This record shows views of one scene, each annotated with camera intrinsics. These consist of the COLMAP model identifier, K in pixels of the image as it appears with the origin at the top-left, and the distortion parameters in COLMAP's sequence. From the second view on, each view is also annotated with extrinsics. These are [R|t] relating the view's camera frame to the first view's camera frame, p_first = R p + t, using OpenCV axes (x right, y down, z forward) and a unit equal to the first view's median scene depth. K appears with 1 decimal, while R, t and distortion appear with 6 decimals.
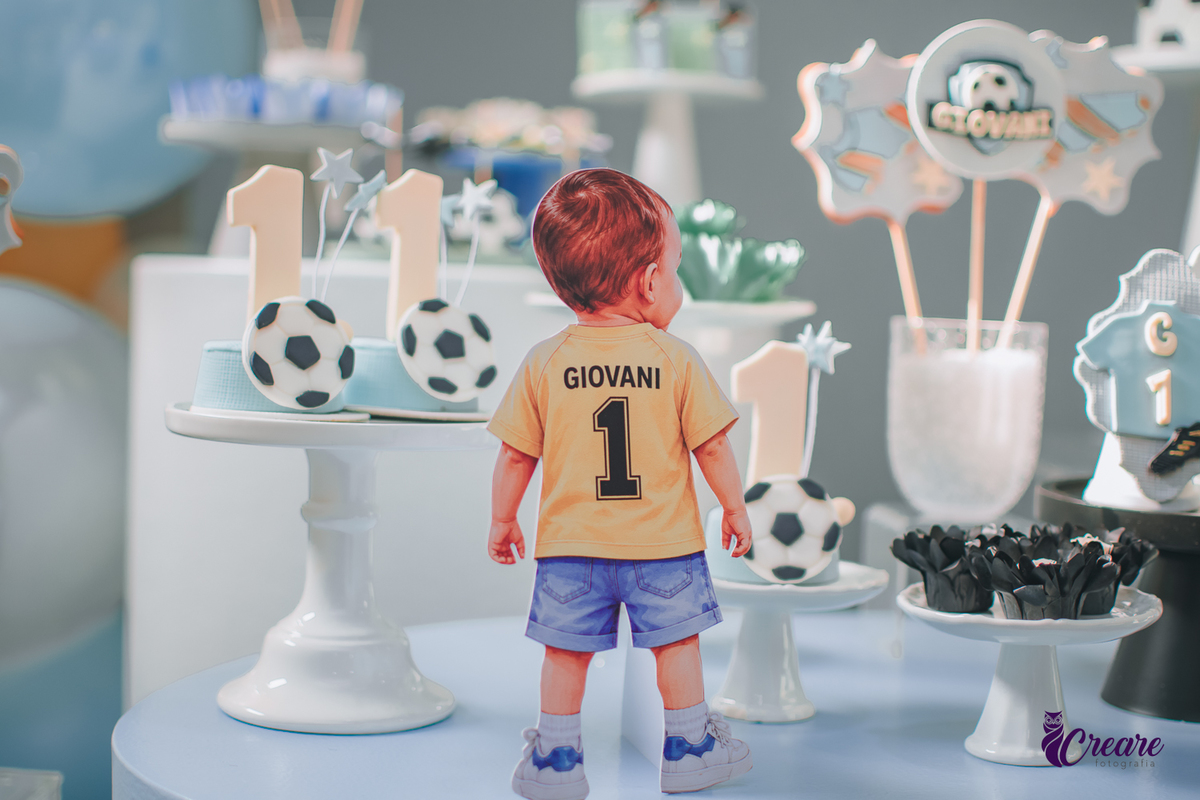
lens RADIAL K [[1816.3, 0, 599.3], [0, 1816.3, 399.9], [0, 0, 1]] dist [-0.201768, 0.000000]
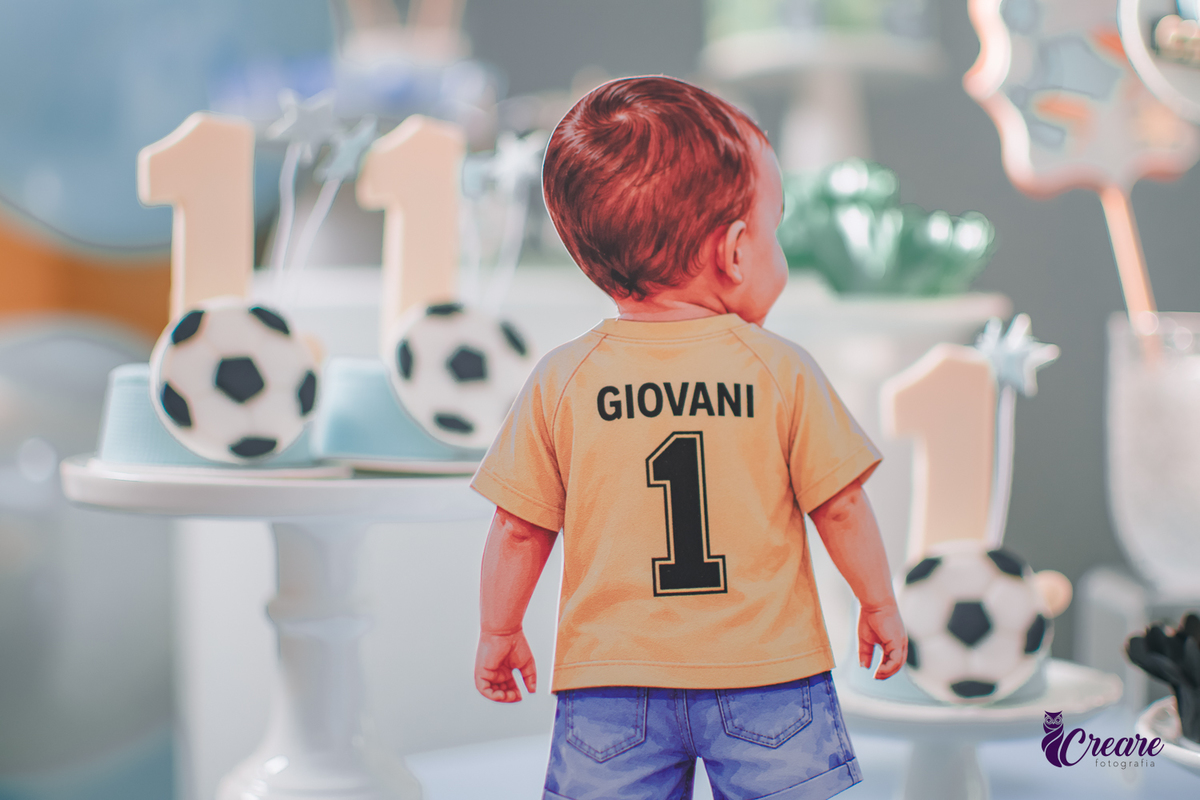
lens RADIAL K [[1816.3, 0, 601.5], [0, 1816.3, 399.7], [0, 0, 1]] dist [-0.201768, 0.000000]
pose [[0.993189, -0.027573, -0.113204, 0.049281], [0.024364, 0.999264, -0.029633, 0.004957], [0.113937, 0.026673, 0.993130, 0.343391]]
